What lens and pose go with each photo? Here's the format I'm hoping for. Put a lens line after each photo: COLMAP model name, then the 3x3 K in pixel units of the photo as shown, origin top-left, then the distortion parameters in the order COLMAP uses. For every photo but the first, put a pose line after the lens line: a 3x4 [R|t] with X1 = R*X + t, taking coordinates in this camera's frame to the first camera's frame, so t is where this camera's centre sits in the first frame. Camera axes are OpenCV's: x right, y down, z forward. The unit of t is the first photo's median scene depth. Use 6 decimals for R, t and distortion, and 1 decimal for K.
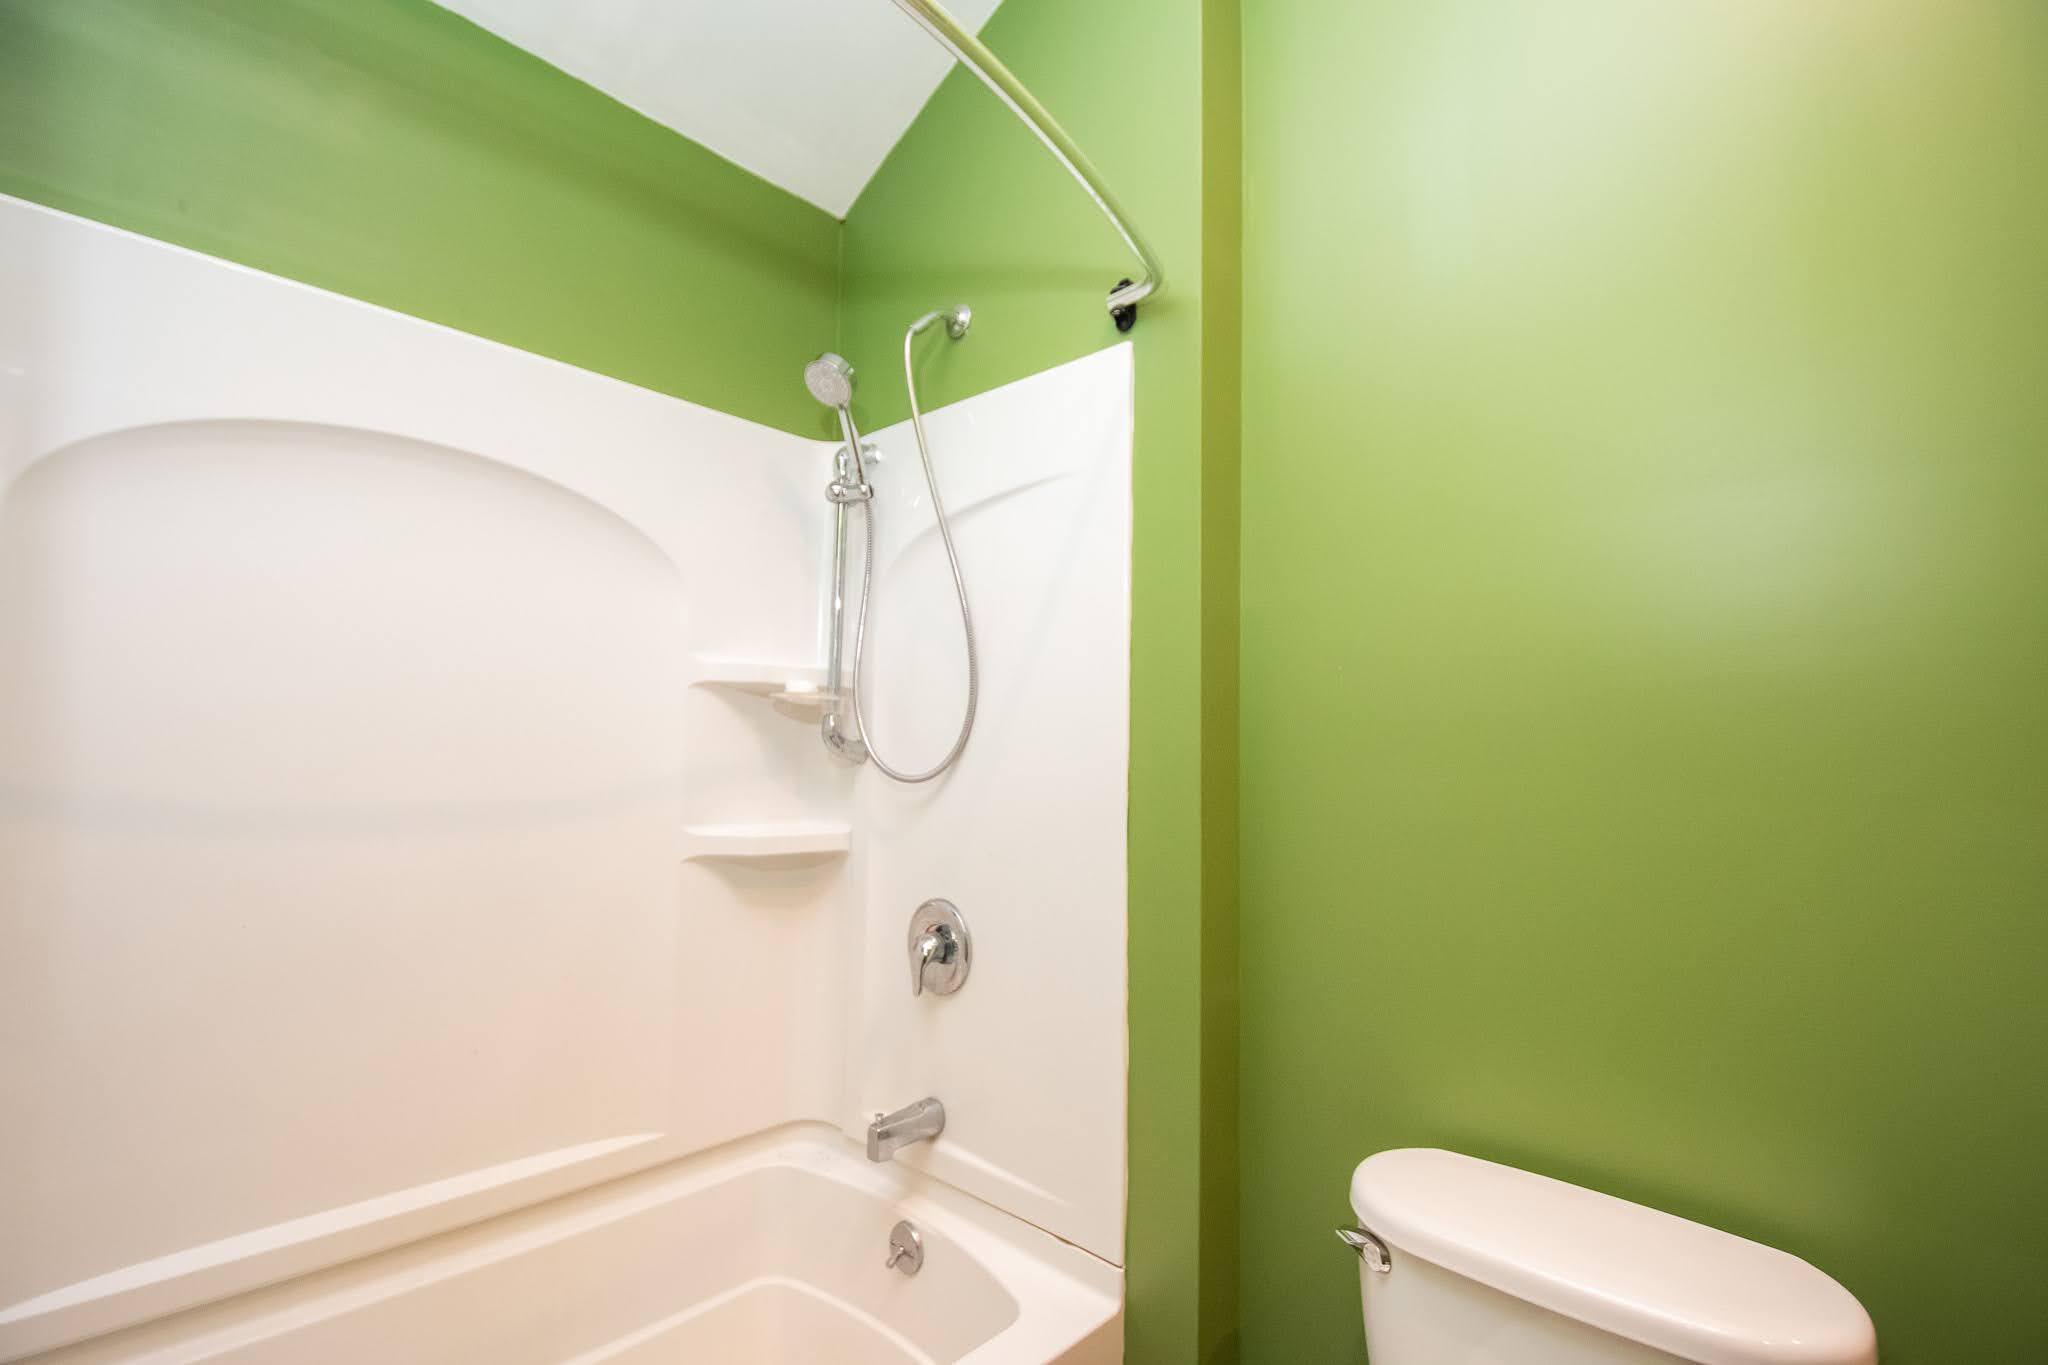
lens RADIAL K [[895.9, 0, 1033.3], [0, 895.9, 691.0], [0, 0, 1]] dist [0.017187, -0.023919]
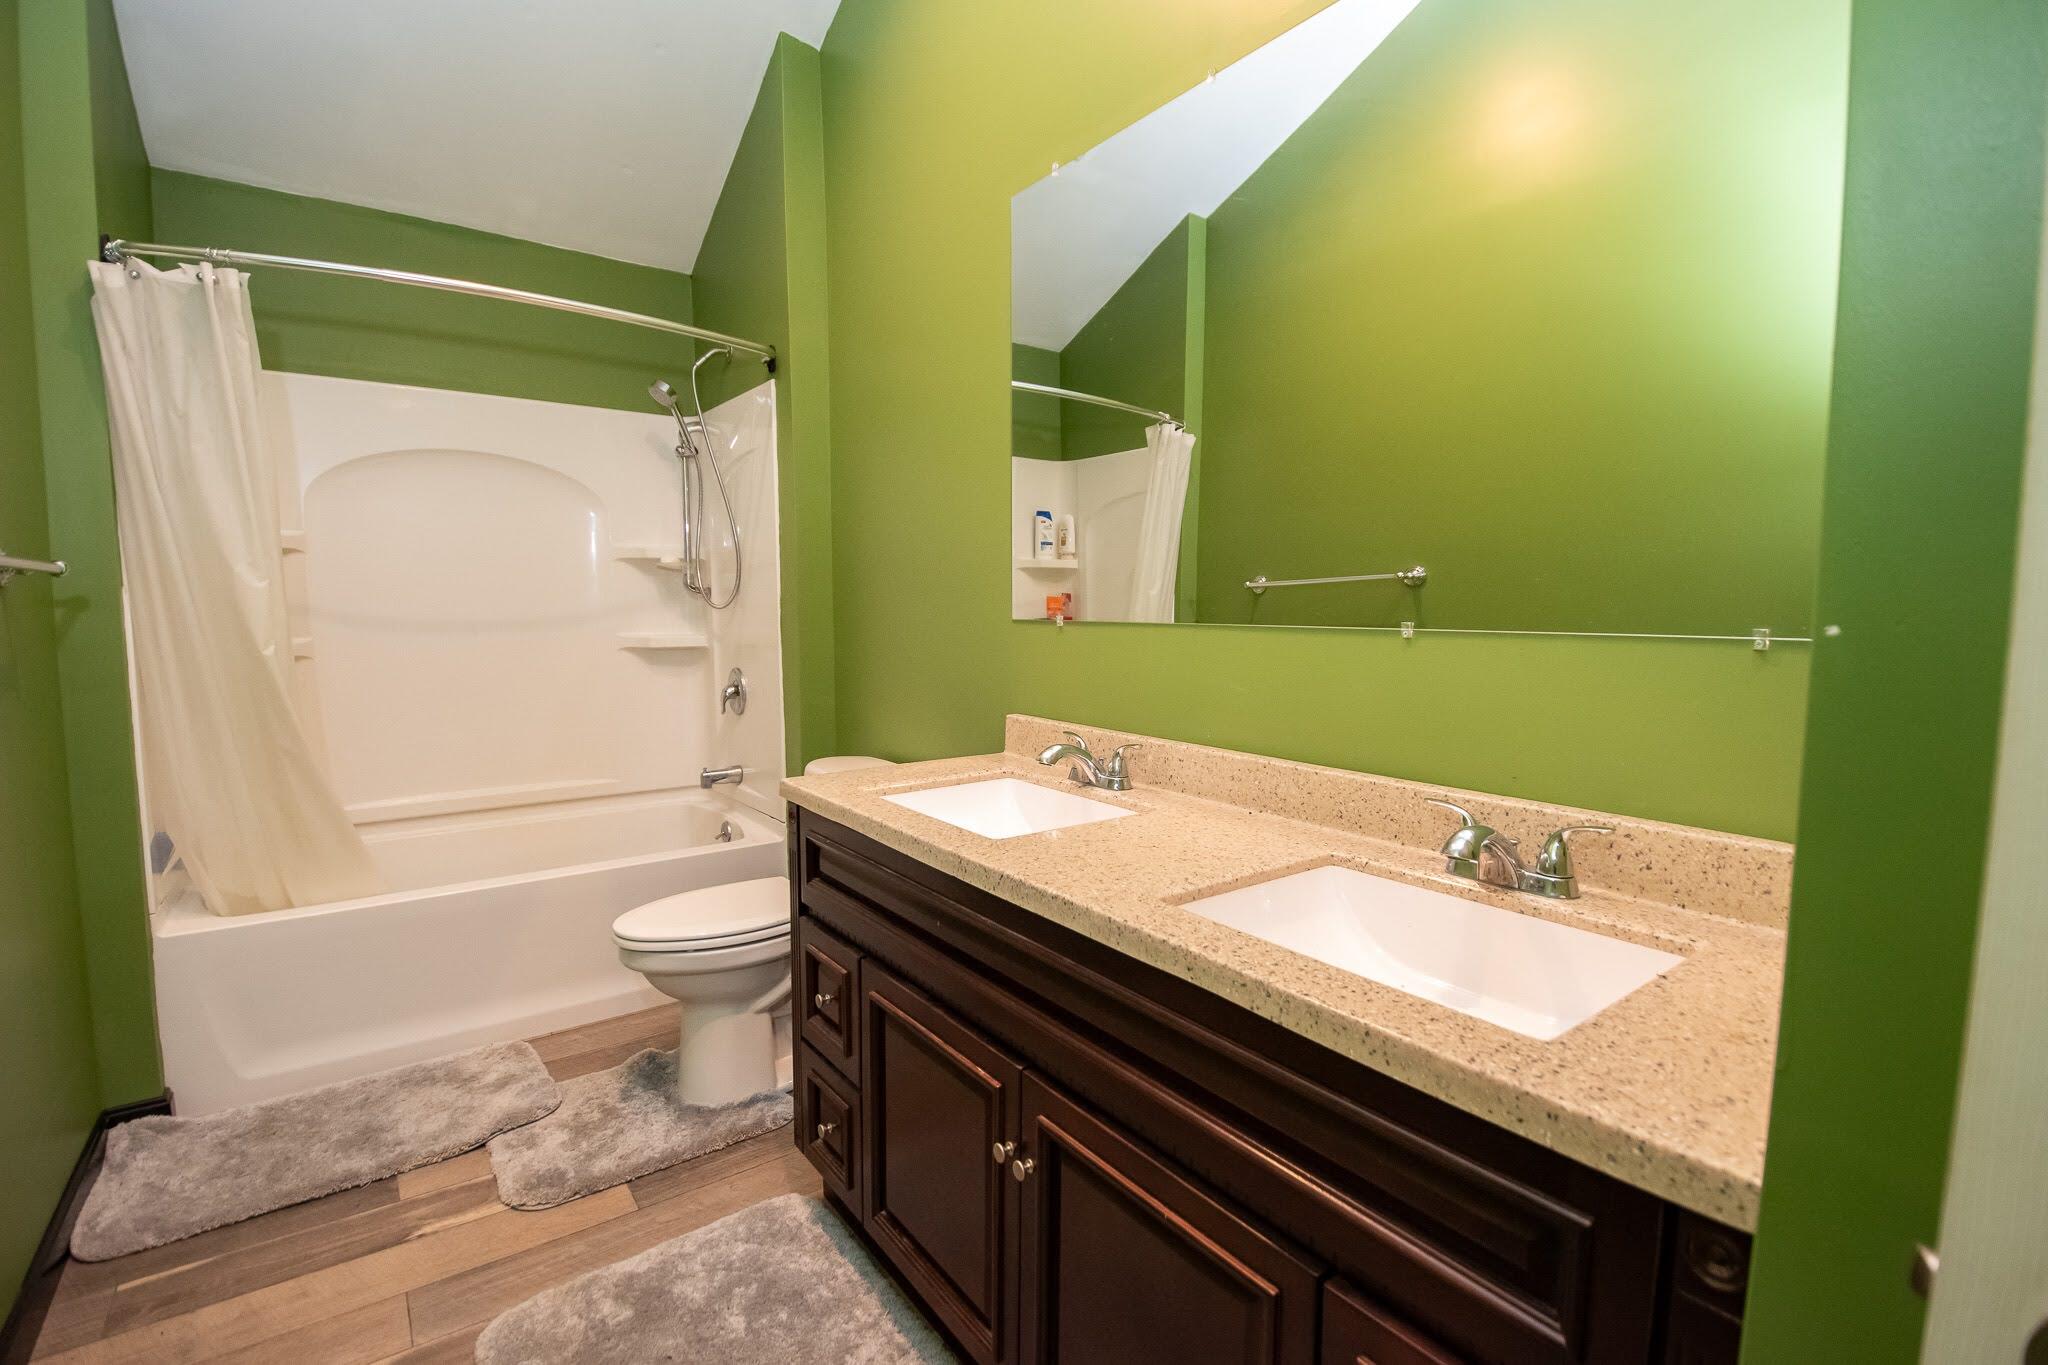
lens RADIAL K [[895.9, 0, 1033.3], [0, 895.9, 691.0], [0, 0, 1]] dist [0.017187, -0.023919]
pose [[0.984121, 0.004290, -0.177444, 0.852628], [0.024663, 0.986705, 0.160639, -0.016168], [0.175774, -0.162465, 0.970932, -0.765718]]
